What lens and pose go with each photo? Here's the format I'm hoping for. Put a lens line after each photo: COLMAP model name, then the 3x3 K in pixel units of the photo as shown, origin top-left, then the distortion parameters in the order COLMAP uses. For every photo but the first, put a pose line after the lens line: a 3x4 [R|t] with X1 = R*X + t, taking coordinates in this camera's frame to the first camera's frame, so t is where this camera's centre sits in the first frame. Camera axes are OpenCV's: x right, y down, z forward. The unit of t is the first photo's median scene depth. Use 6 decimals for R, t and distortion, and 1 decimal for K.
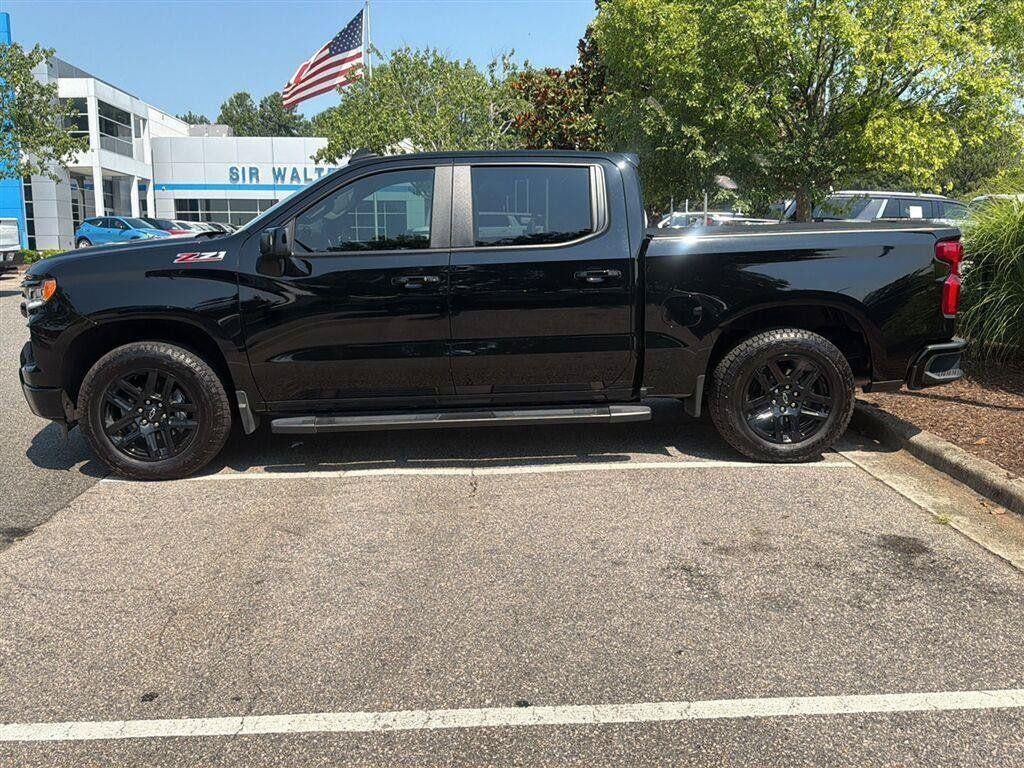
lens RADIAL K [[917.7, 0, 516.6], [0, 917.7, 386.8], [0, 0, 1]] dist [0.083333, -0.145197]
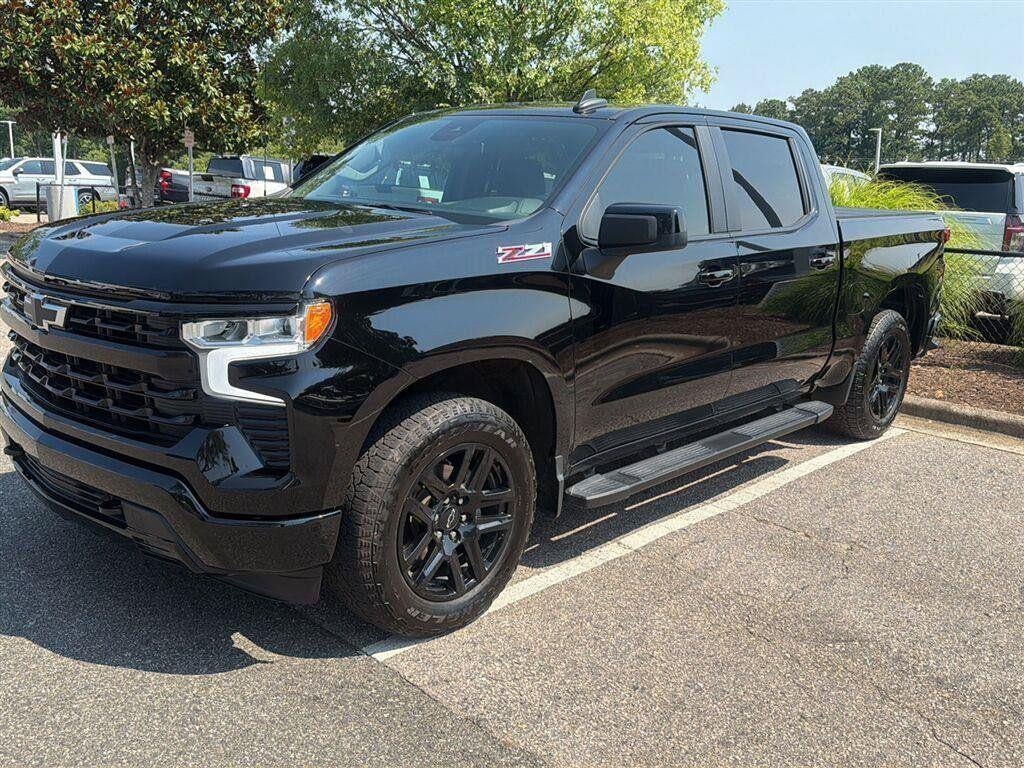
lens RADIAL K [[917.7, 0, 516.6], [0, 917.7, 386.8], [0, 0, 1]] dist [0.083333, -0.145197]
pose [[0.712045, -0.113959, 0.692824, -0.731653], [0.080013, 0.993483, 0.081181, -0.095554], [-0.697560, -0.002370, 0.716522, 0.534141]]
